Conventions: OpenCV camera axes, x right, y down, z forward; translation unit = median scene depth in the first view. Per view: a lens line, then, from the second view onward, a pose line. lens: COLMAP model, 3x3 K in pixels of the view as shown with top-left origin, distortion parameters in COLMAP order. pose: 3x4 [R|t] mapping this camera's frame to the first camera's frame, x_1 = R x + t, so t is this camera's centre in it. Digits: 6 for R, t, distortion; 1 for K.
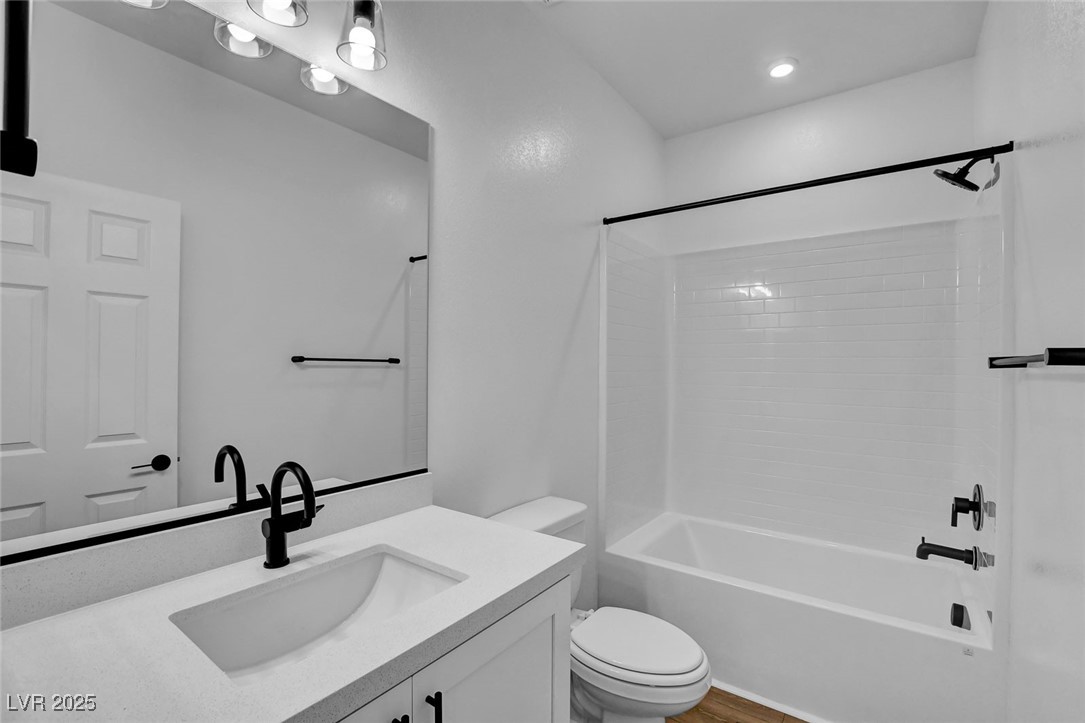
lens RADIAL K [[472.9, 0, 546.7], [0, 472.9, 356.2], [0, 0, 1]] dist [-0.035165, 0.000217]
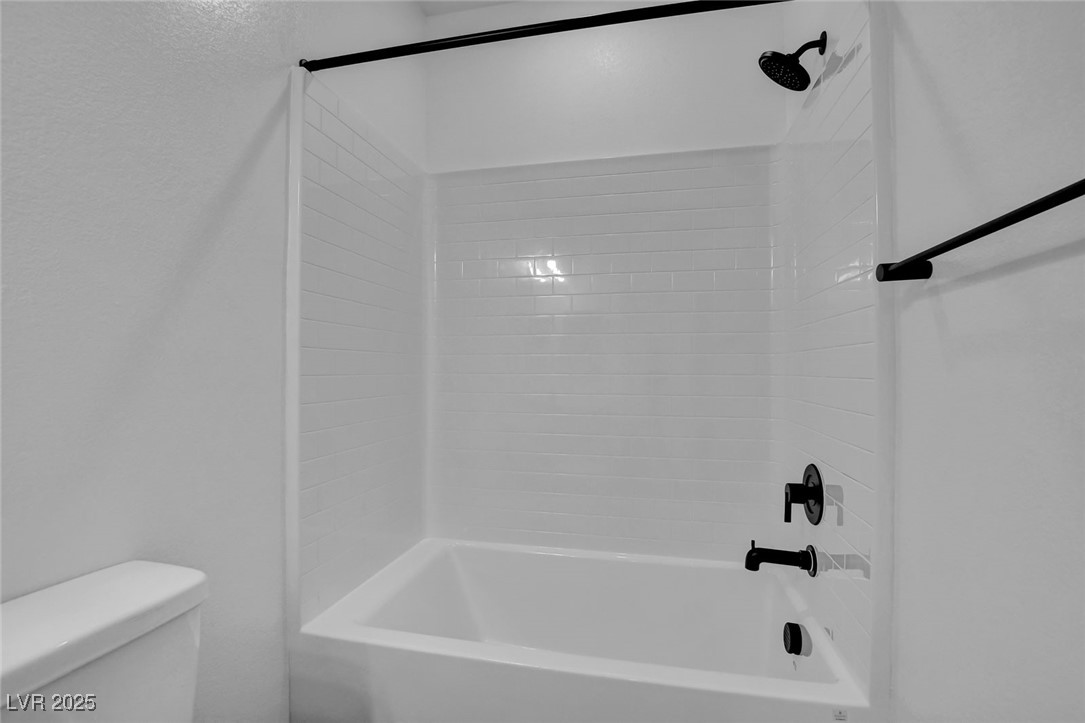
lens RADIAL K [[472.9, 0, 546.3], [0, 472.9, 366.3], [0, 0, 1]] dist [-0.035165, 0.000217]
pose [[0.913220, -0.003571, 0.407452, 0.208318], [-0.001064, 0.999937, 0.011147, 0.104348], [-0.407466, -0.010613, 0.913159, 0.449885]]
